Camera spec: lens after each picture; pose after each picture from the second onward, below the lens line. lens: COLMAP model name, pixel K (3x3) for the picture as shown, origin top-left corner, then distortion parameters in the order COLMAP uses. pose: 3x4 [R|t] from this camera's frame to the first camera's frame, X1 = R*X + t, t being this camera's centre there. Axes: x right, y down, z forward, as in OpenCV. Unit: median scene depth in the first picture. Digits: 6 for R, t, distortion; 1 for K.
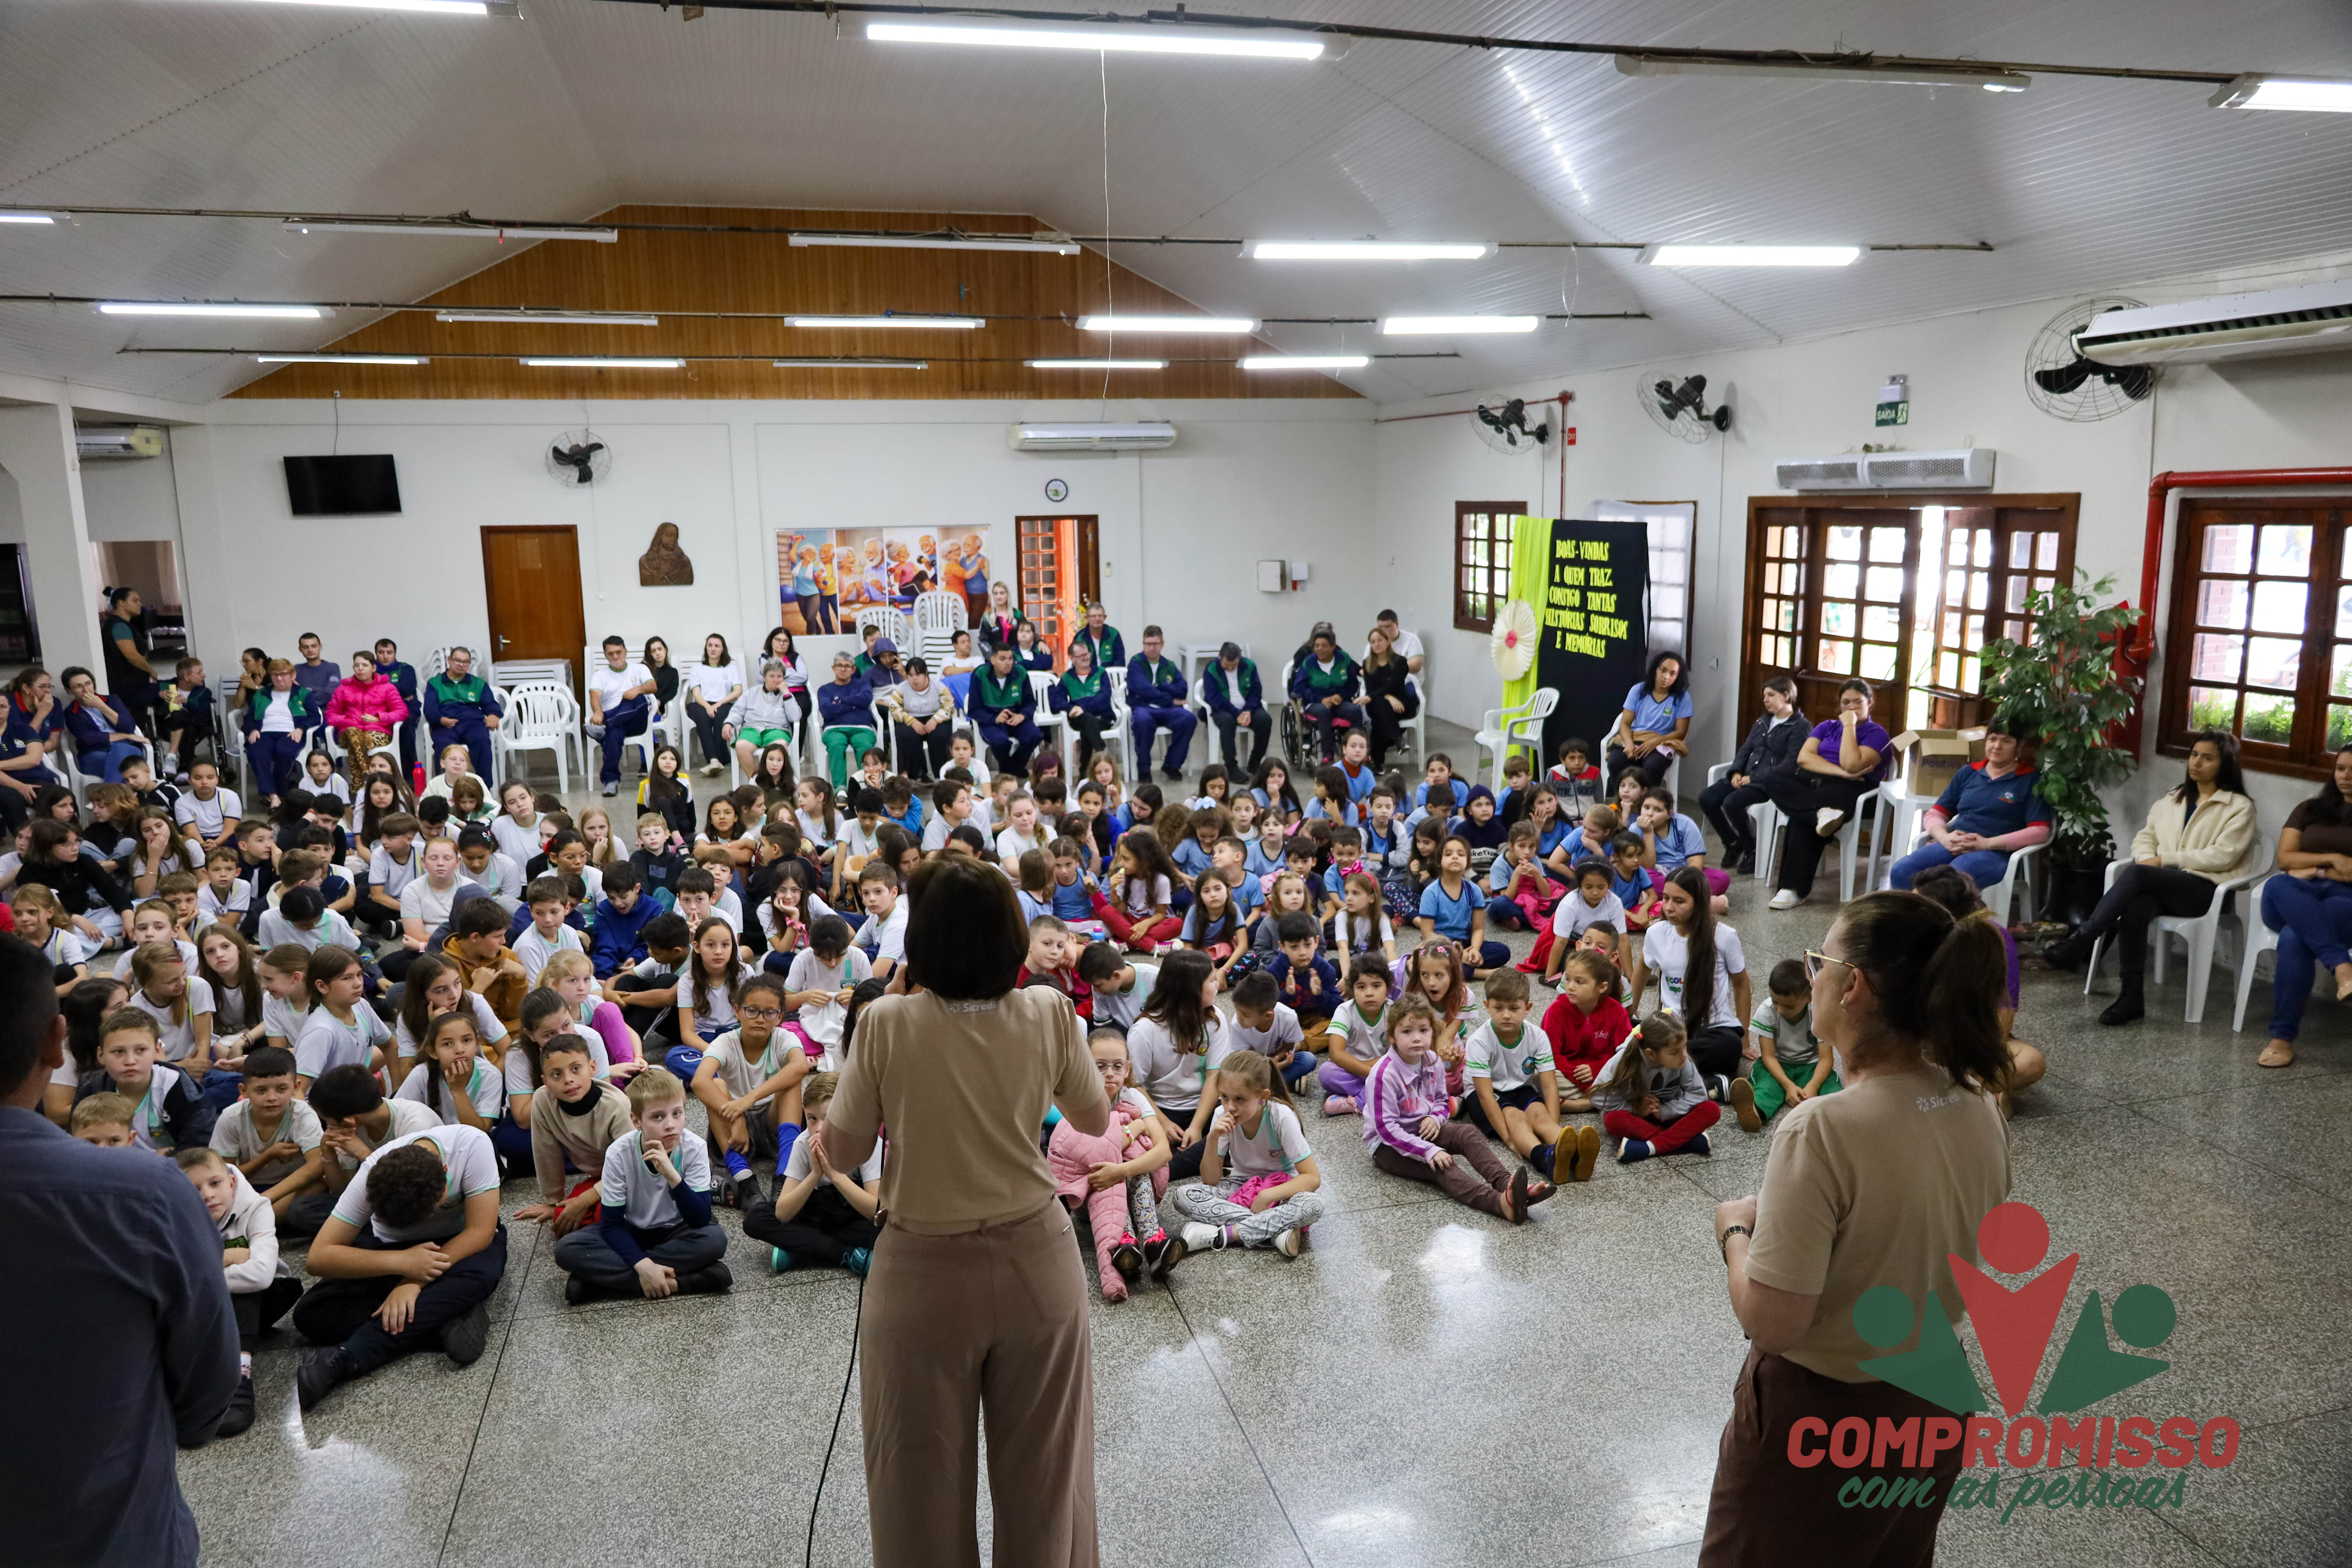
lens RADIAL K [[1612.8, 0, 1165.7], [0, 1612.8, 776.4], [0, 0, 1]] dist [0.019269, 0.000530]
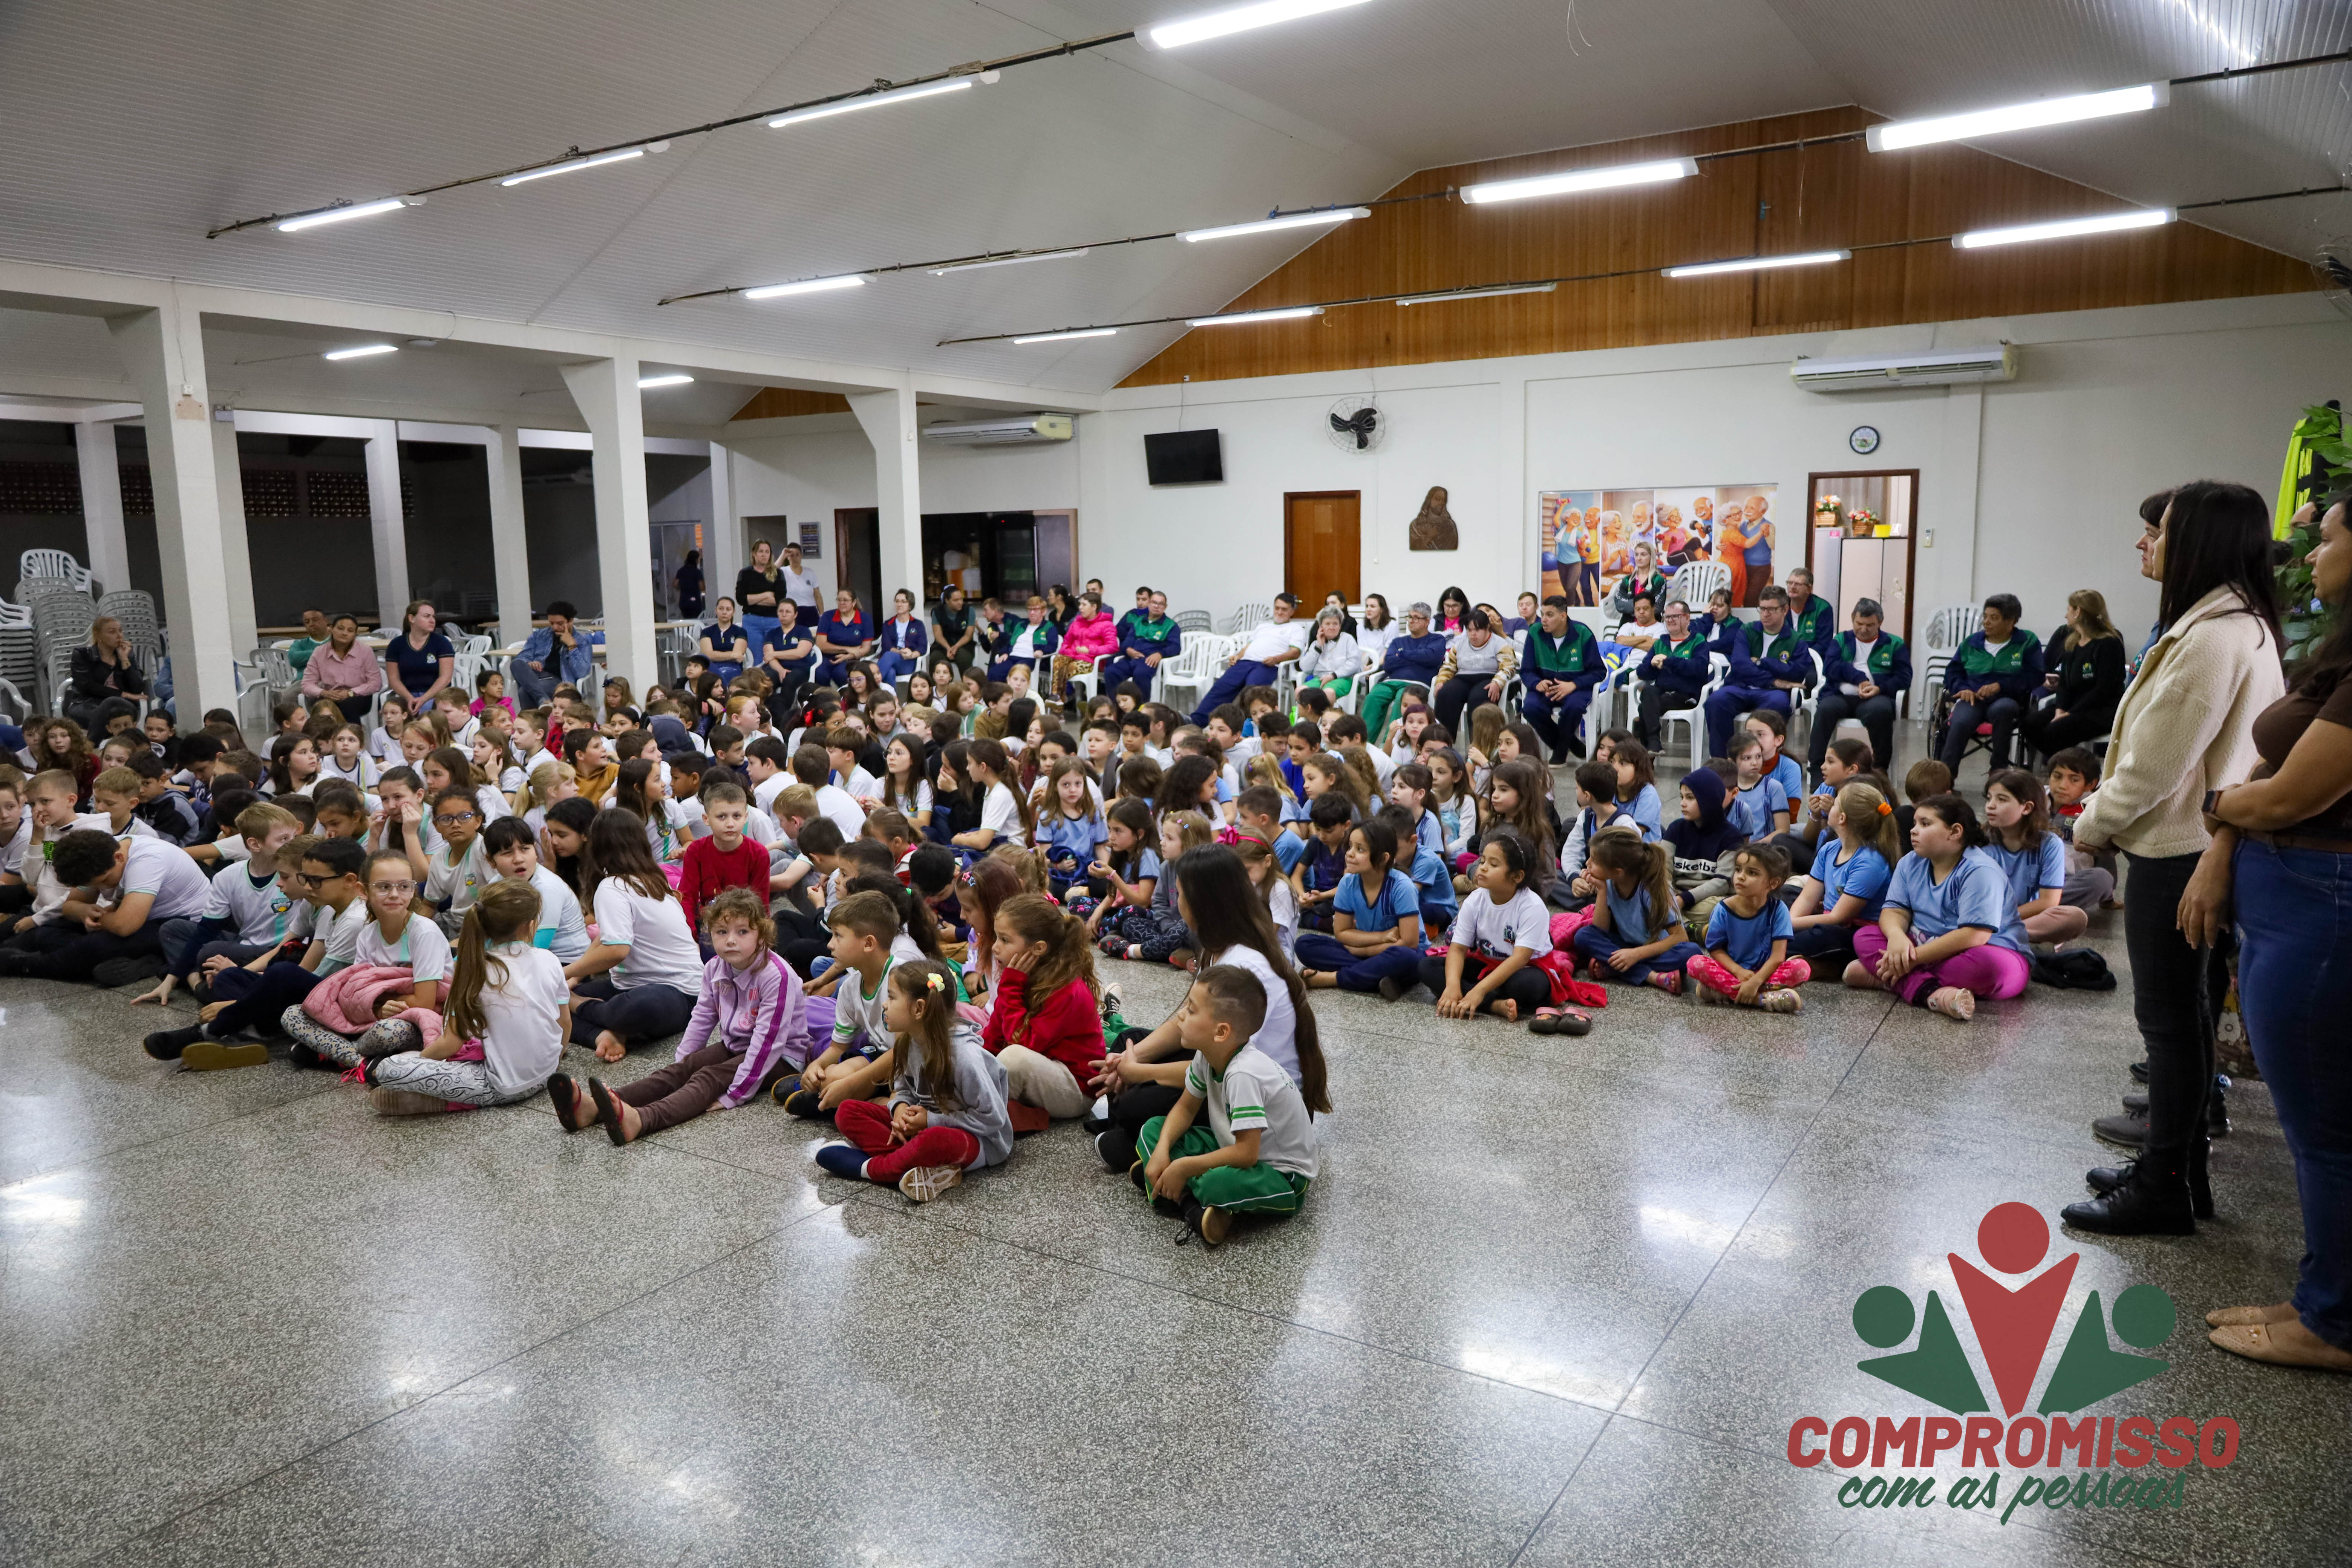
lens RADIAL K [[1610.9, 0, 1192.5], [0, 1610.9, 783.2], [0, 0, 1]] dist [-0.007822, 0.004570]
pose [[0.693408, 0.108066, -0.712395, 0.319851], [-0.119395, 0.992254, 0.034306, 0.007843], [0.710584, 0.061268, 0.700940, 0.217864]]
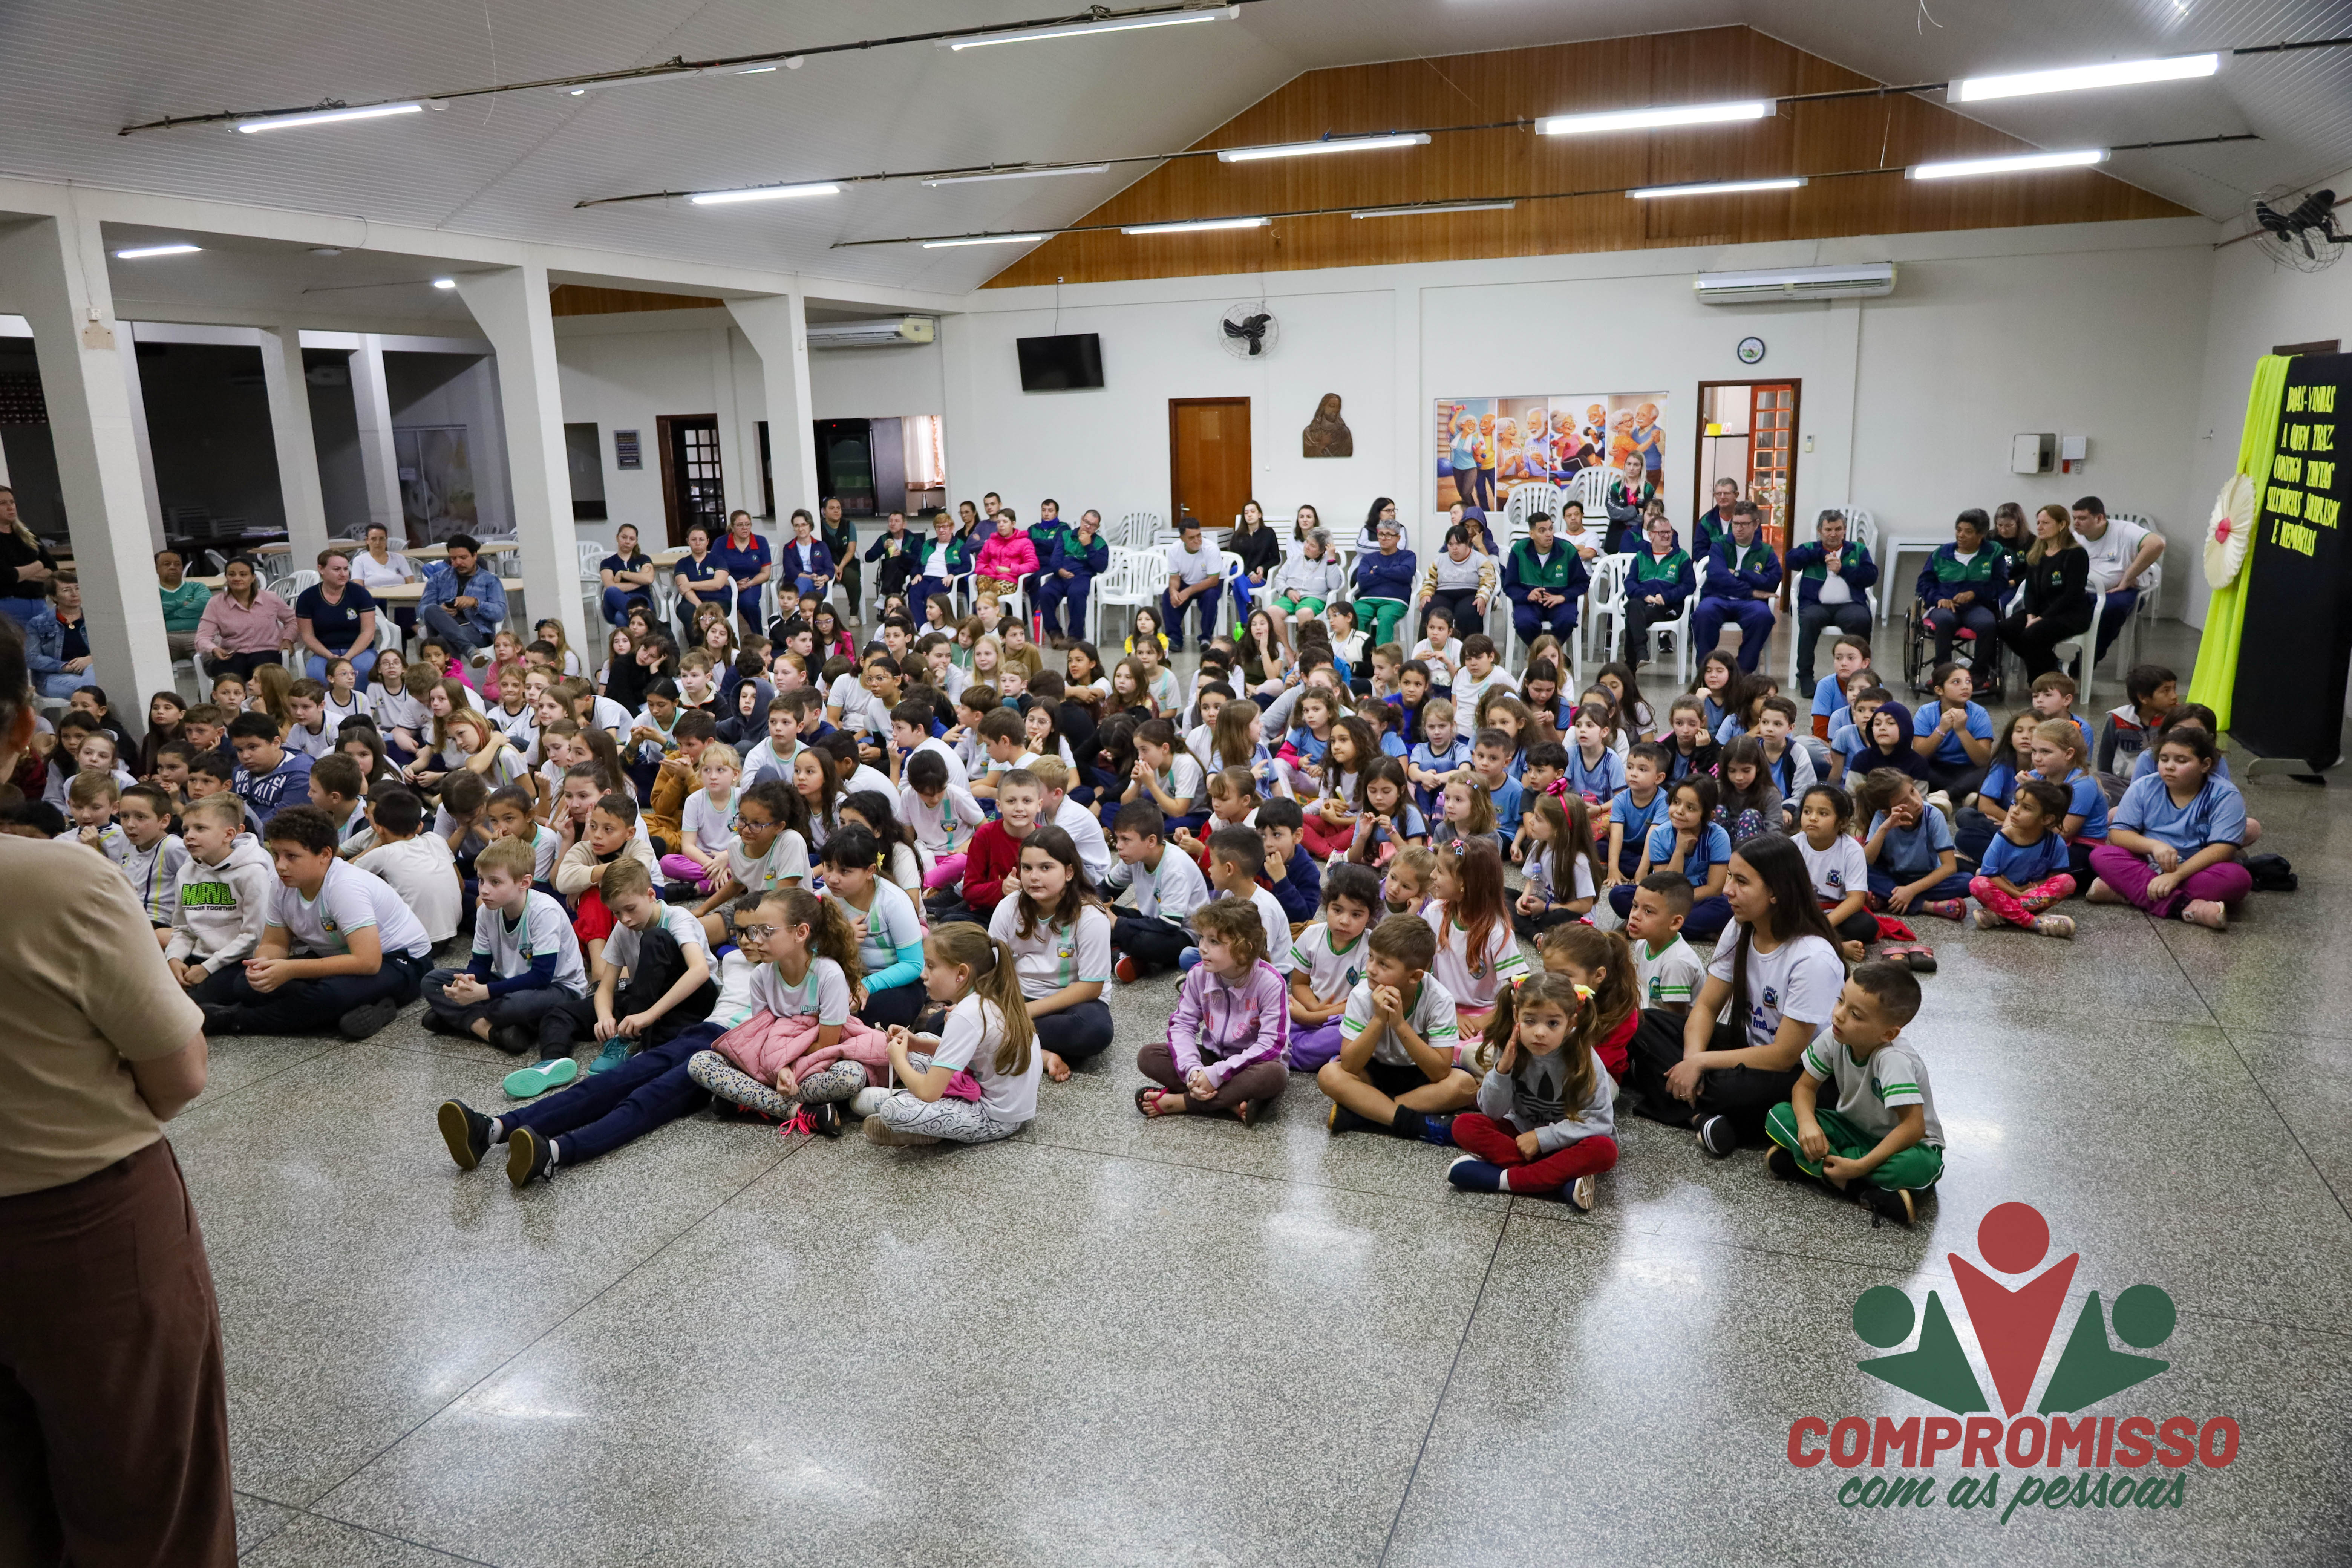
lens RADIAL K [[1610.9, 0, 1192.5], [0, 1610.9, 783.2], [0, 0, 1]] dist [-0.007822, 0.004570]
pose [[0.826393, 0.118015, -0.550589, 0.202483], [-0.083290, 0.992654, 0.087756, 0.001909], [0.556900, -0.026662, 0.830151, 0.123792]]
